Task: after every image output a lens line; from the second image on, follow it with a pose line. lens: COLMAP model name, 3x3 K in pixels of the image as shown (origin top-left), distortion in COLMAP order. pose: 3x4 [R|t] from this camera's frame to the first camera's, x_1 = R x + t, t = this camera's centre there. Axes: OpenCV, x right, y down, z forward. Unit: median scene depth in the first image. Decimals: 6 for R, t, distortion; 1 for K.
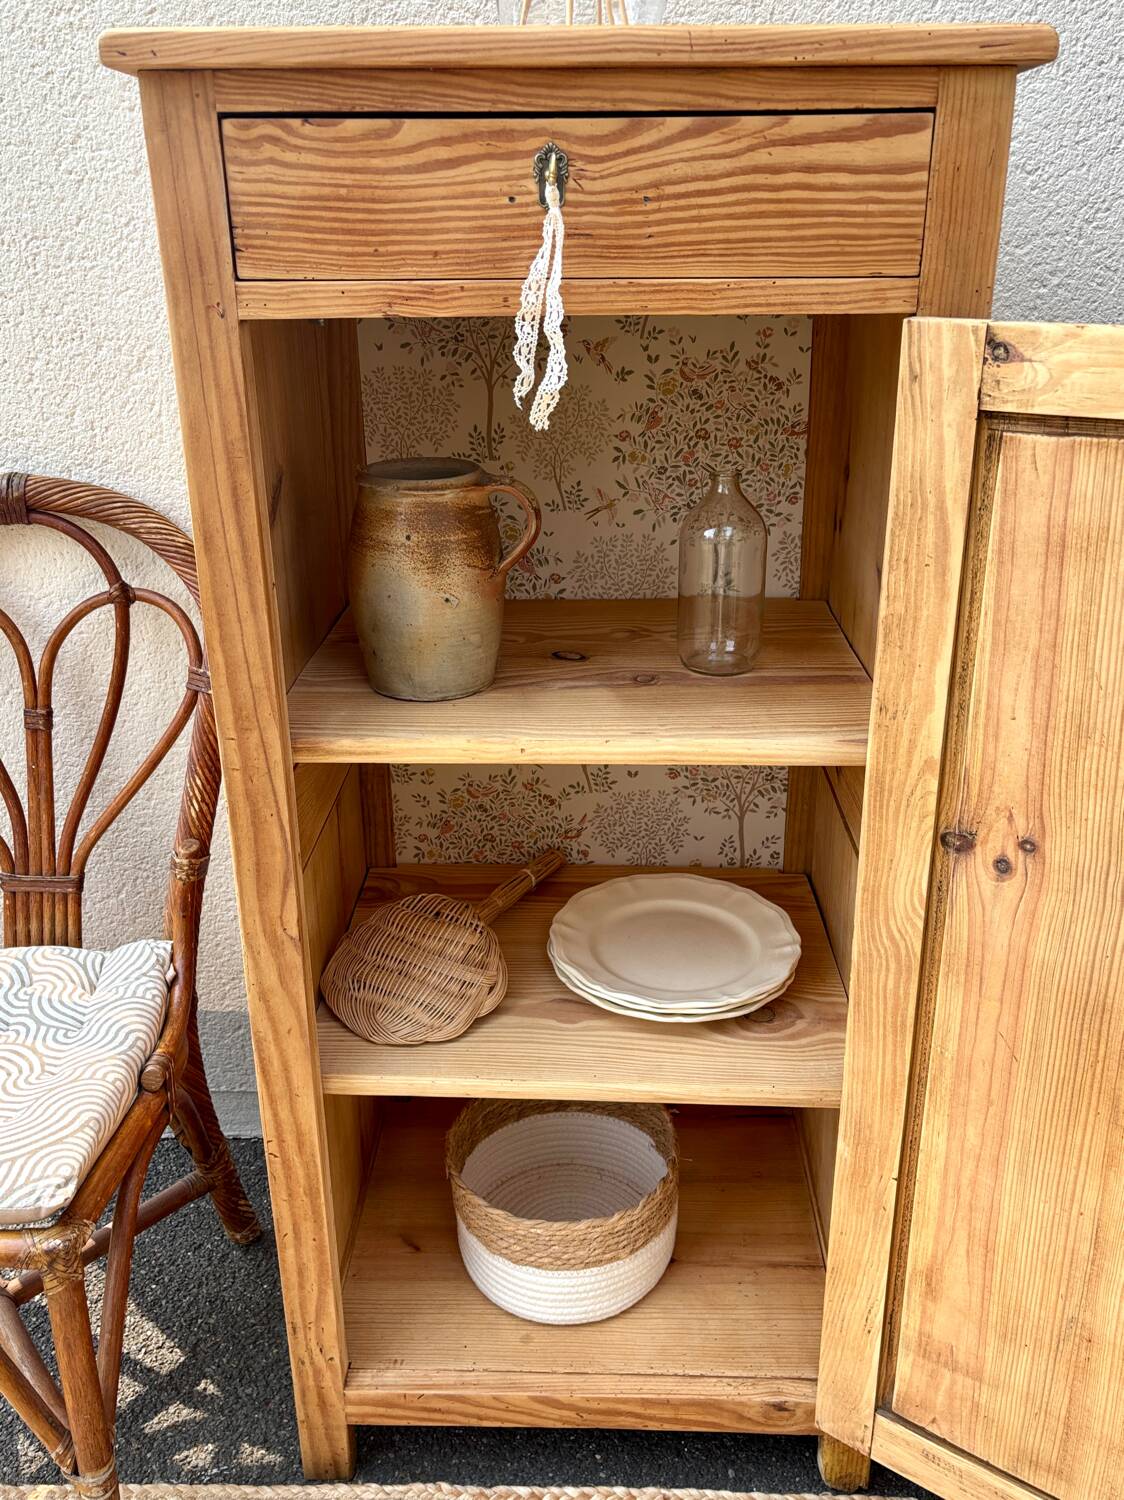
lens RADIAL K [[1227.0, 0, 568.7], [0, 1227.0, 691.3], [0, 0, 1]] dist [0.026110, -0.002921]
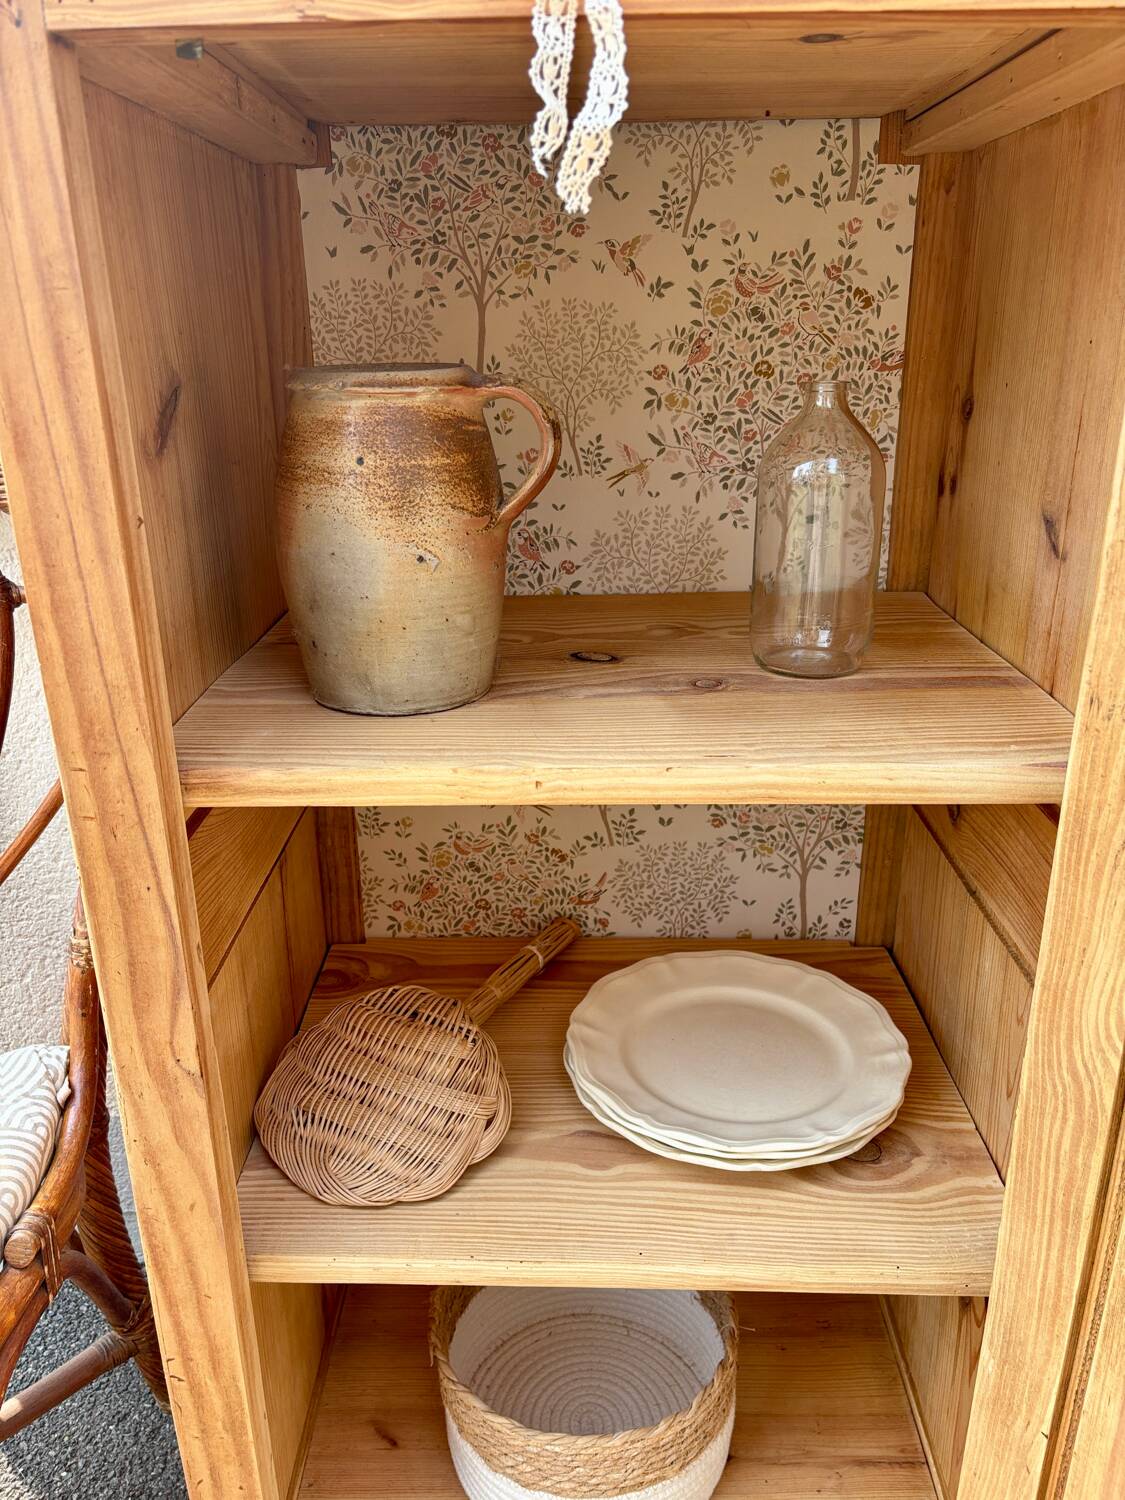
lens RADIAL K [[1130.1, 0, 564.5], [0, 1130.1, 751.0], [0, 0, 1]] dist [0.039358, -0.042556]
pose [[0.999878, -0.007684, 0.013581, -0.028415], [0.007663, 0.999969, 0.001637, 0.026193], [-0.013593, -0.001532, 0.999906, 0.357891]]
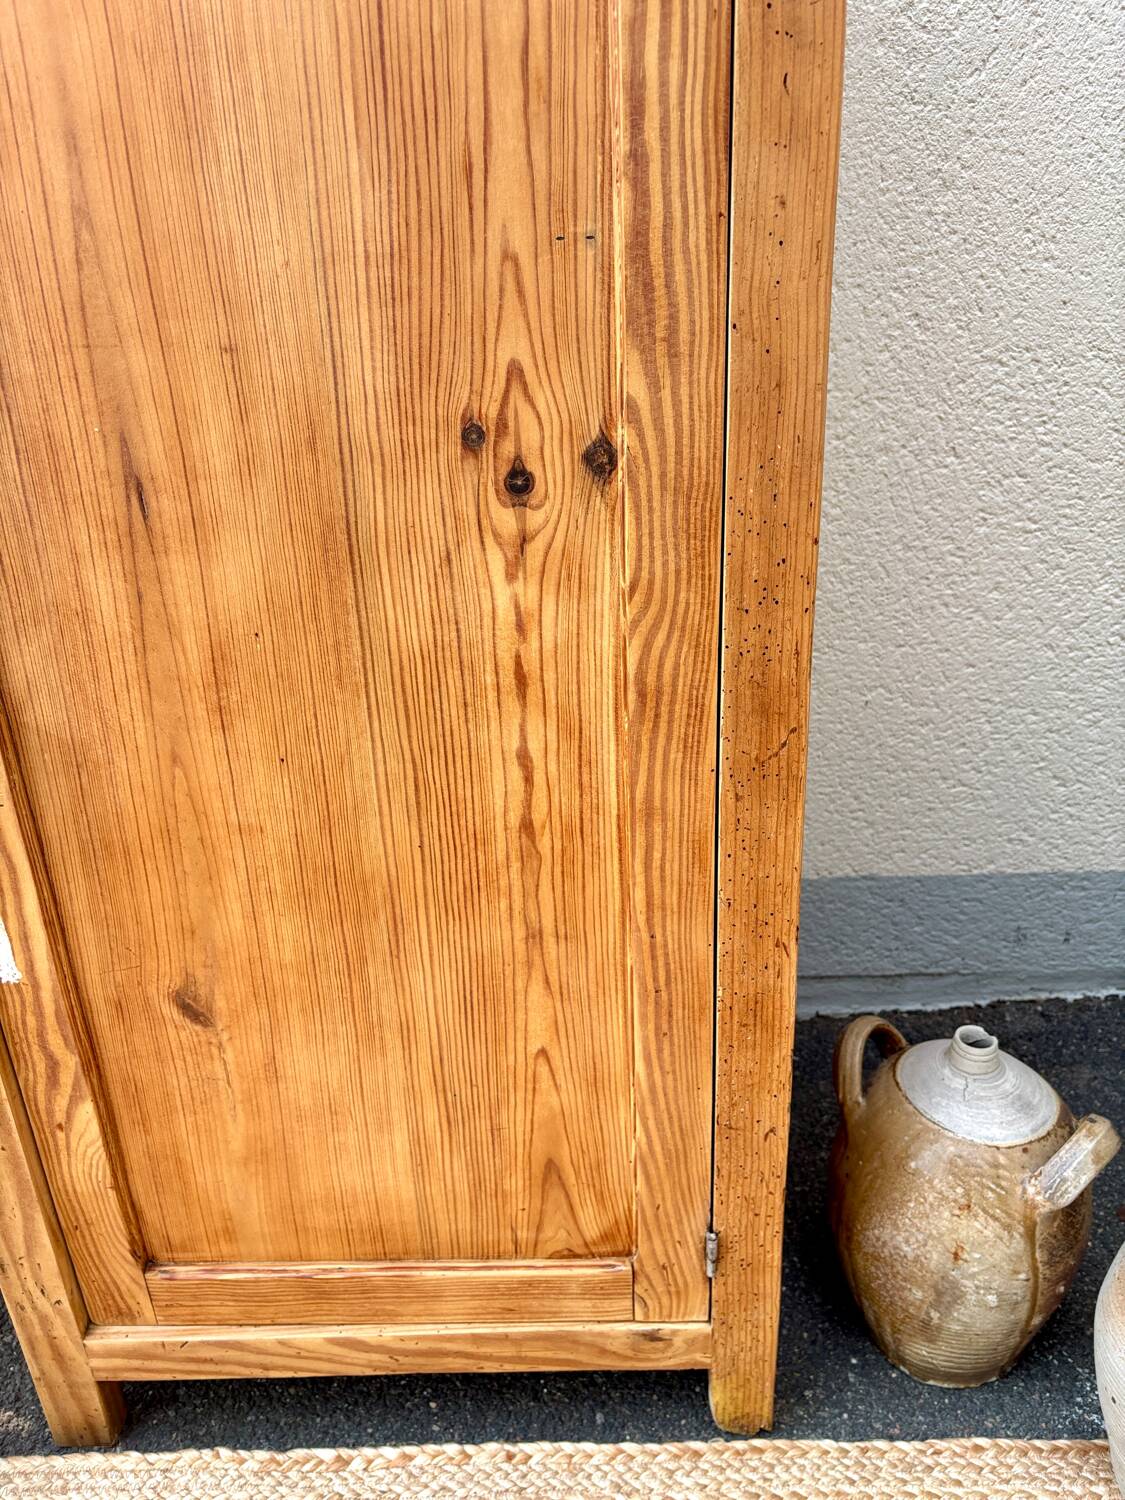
lens RADIAL K [[1130.1, 0, 569.3], [0, 1130.1, 739.6], [0, 0, 1]] dist [0.039358, -0.042556]
pose [[0.999341, -0.034764, 0.010484, 0.134302], [0.034091, 0.997696, 0.058649, 0.177580], [-0.012499, -0.058253, 0.998224, 0.341404]]
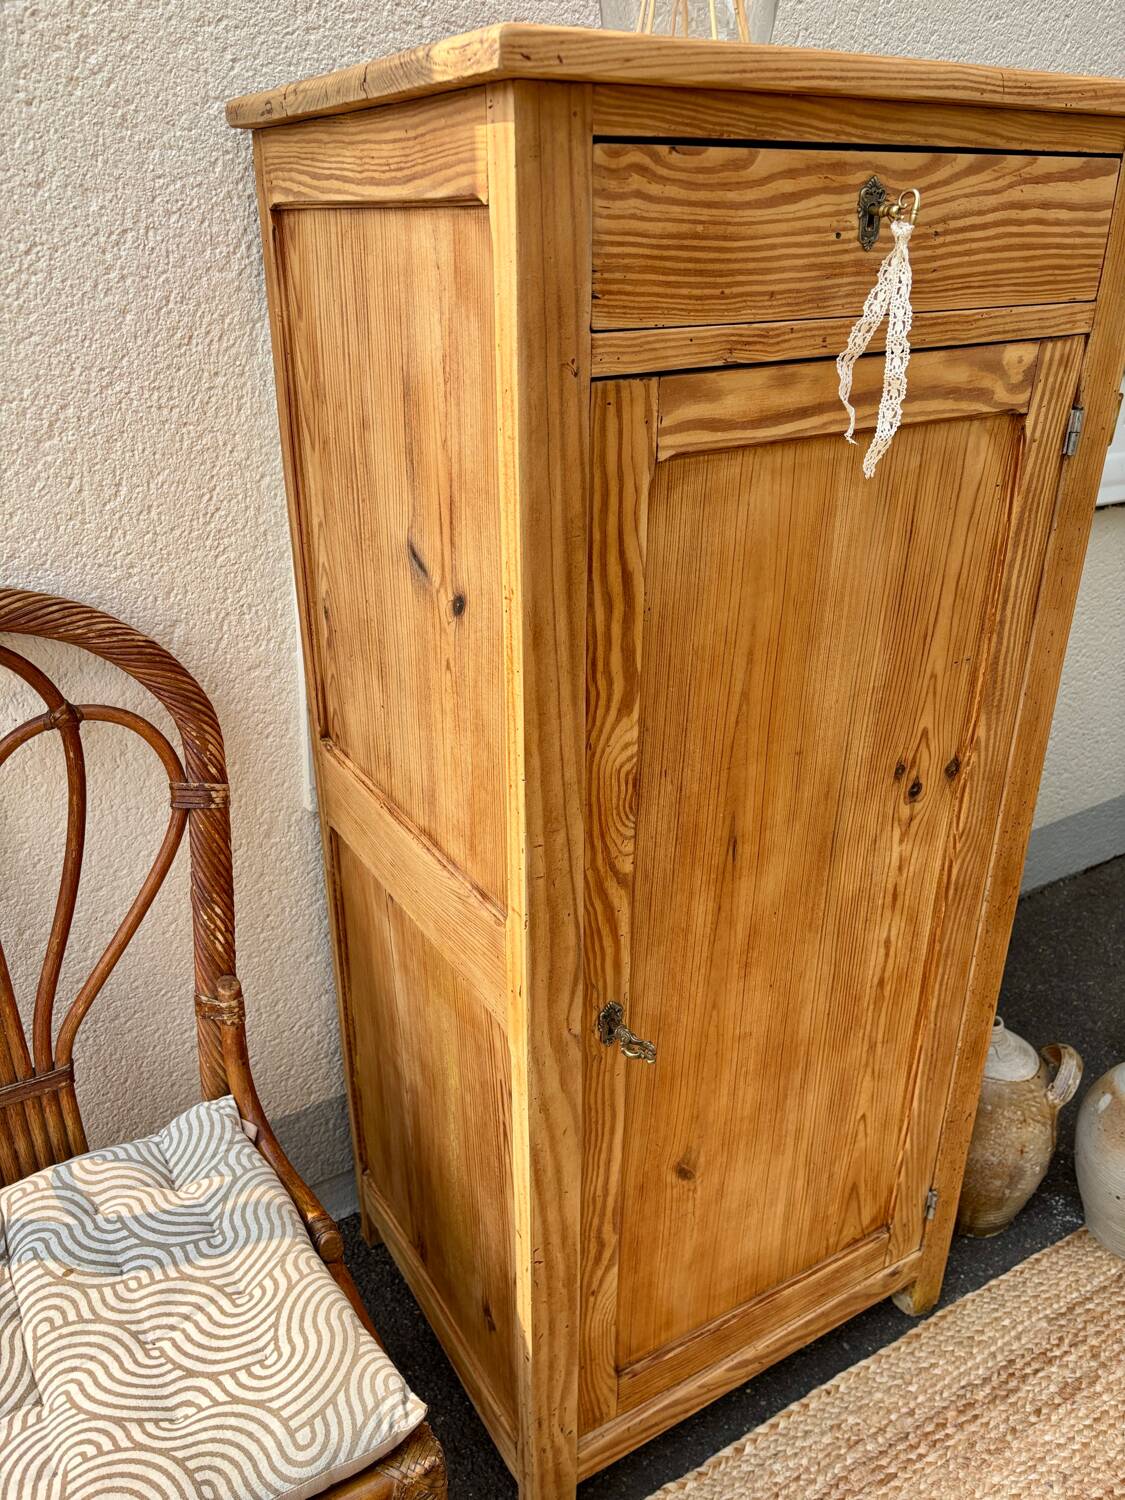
lens RADIAL K [[1130.1, 0, 544.5], [0, 1130.1, 732.4], [0, 0, 1]] dist [0.039358, -0.042556]
pose [[0.850217, -0.214179, 0.480894, -0.563589], [0.181917, 0.976754, 0.113395, -0.117669], [-0.494002, -0.008927, 0.869415, 0.242167]]
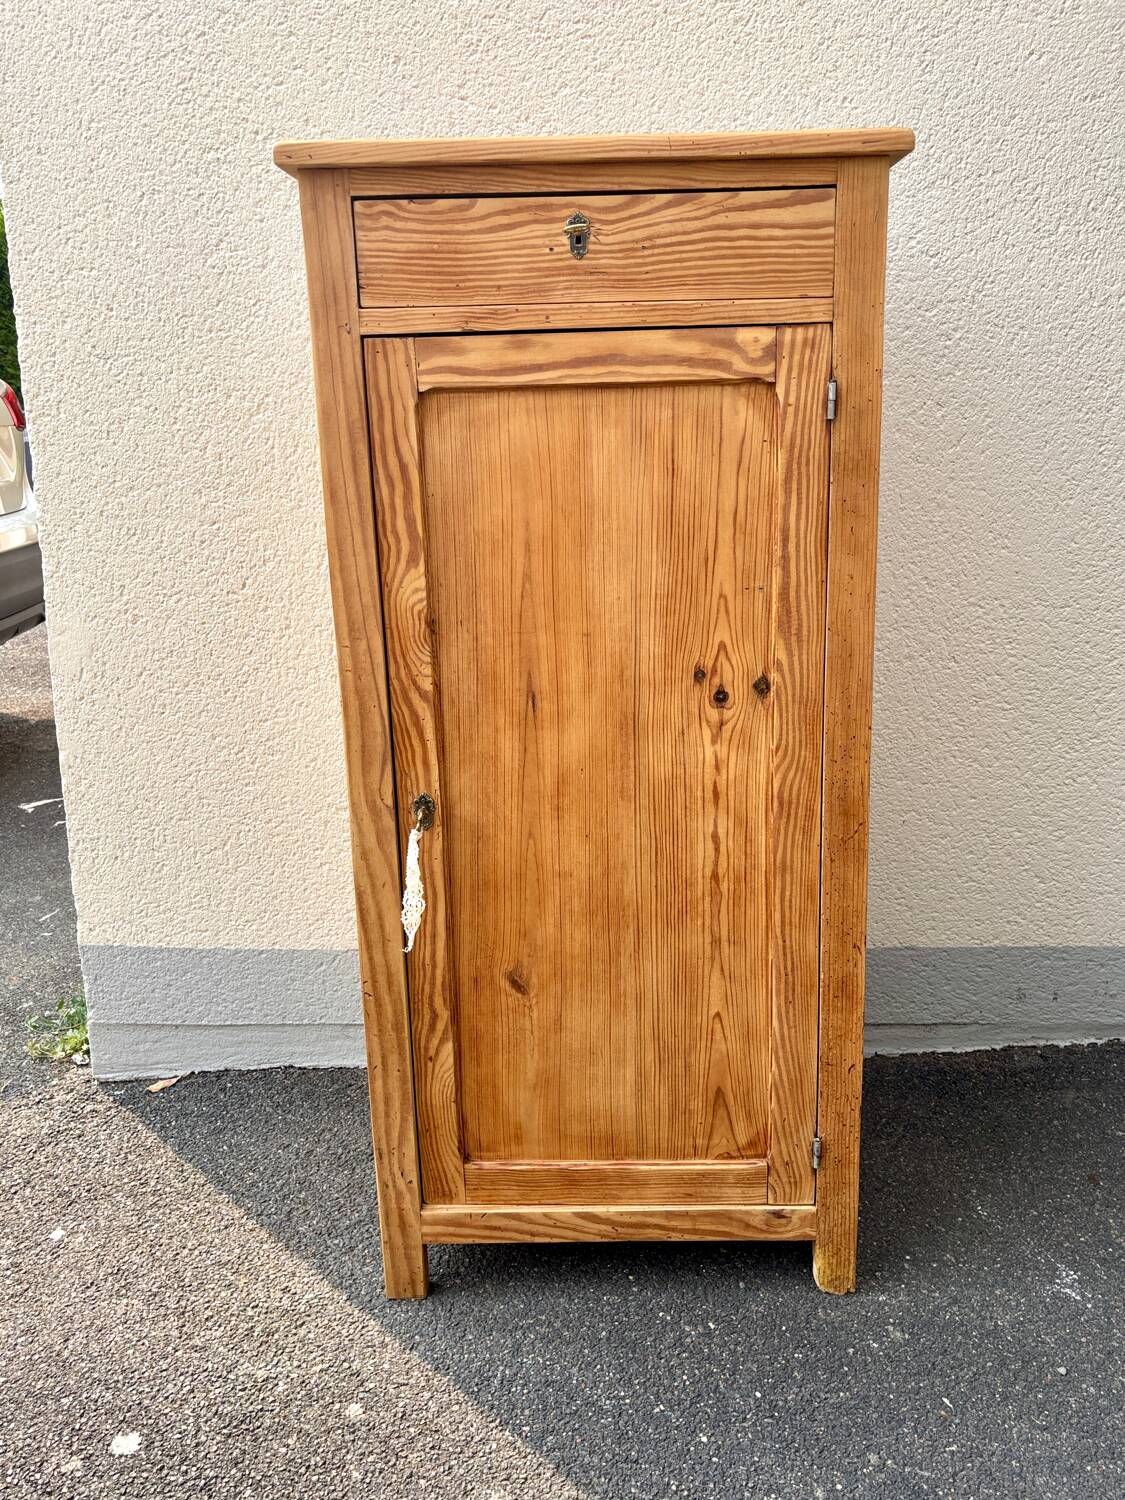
lens RADIAL K [[1177.6, 0, 598.0], [0, 1177.6, 667.6], [0, 0, 1]] dist [0.053531, -0.057883]
pose [[0.999784, -0.017969, 0.010401, -0.010622], [0.019097, 0.992453, -0.121133, 0.193912], [-0.008146, 0.121305, 0.992582, -0.245395]]
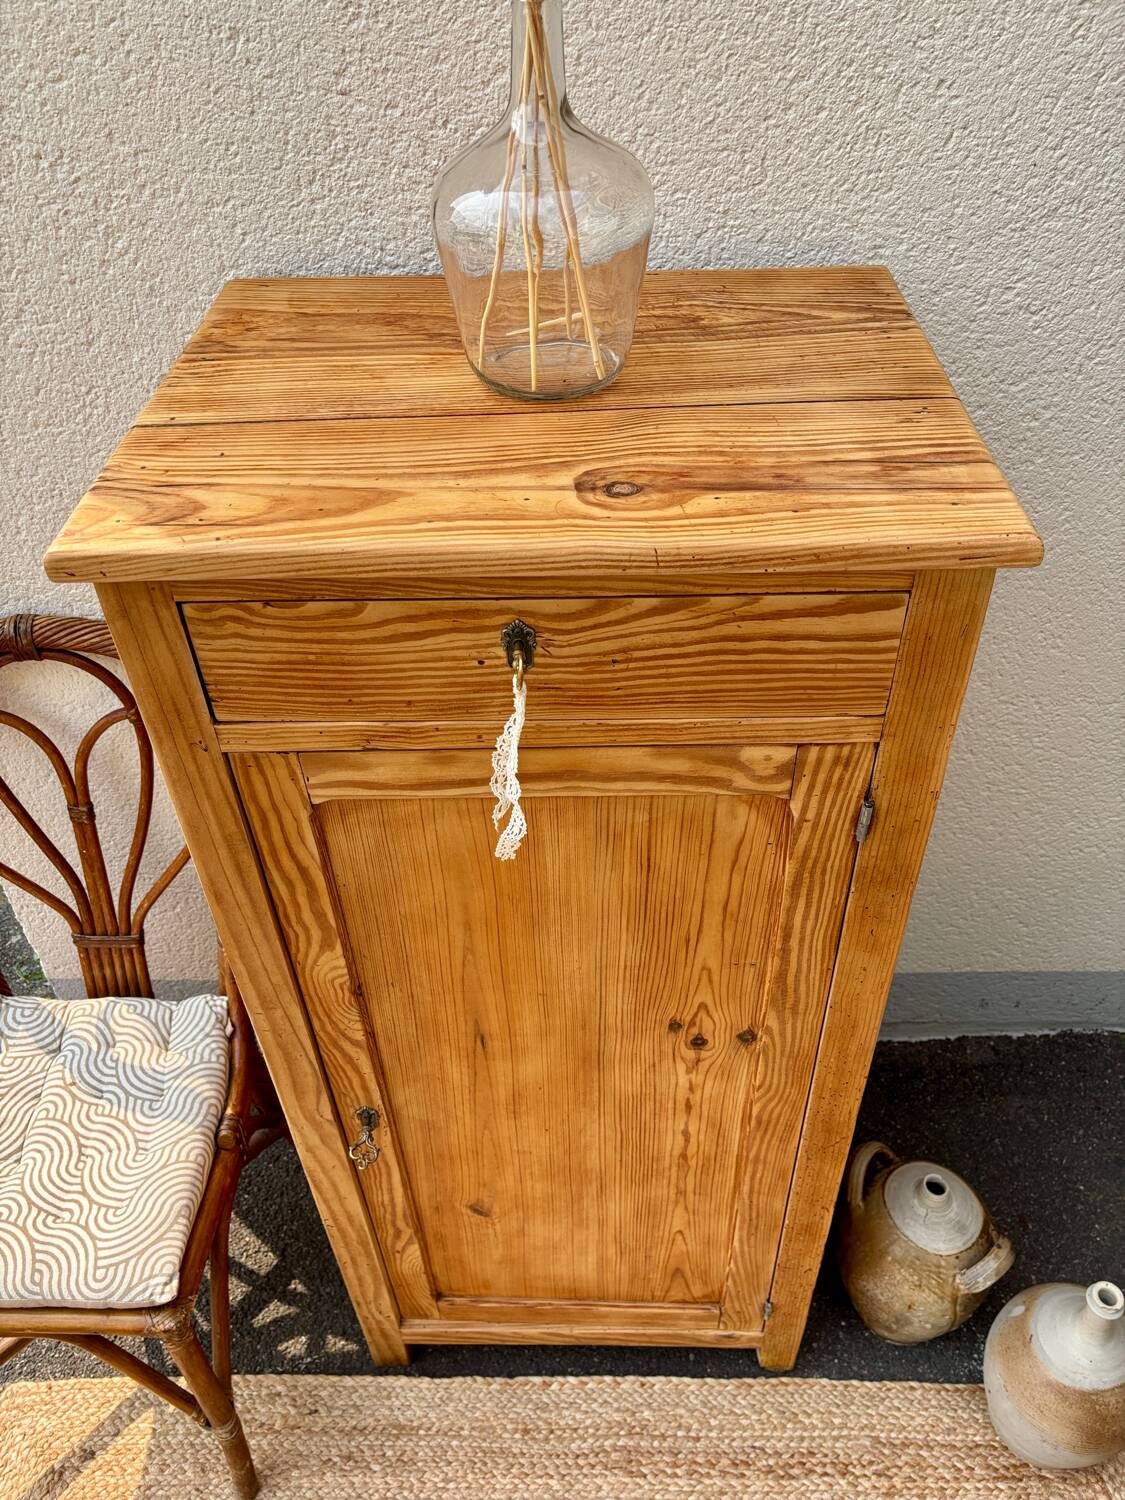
lens RADIAL K [[1130.1, 0, 560.2], [0, 1130.1, 740.8], [0, 0, 1]] dist [0.039358, -0.042556]
pose [[0.999681, -0.020873, -0.014190, 0.022509], [0.024529, 0.935936, 0.351316, -0.489020], [0.005948, -0.351552, 0.936149, 0.086053]]
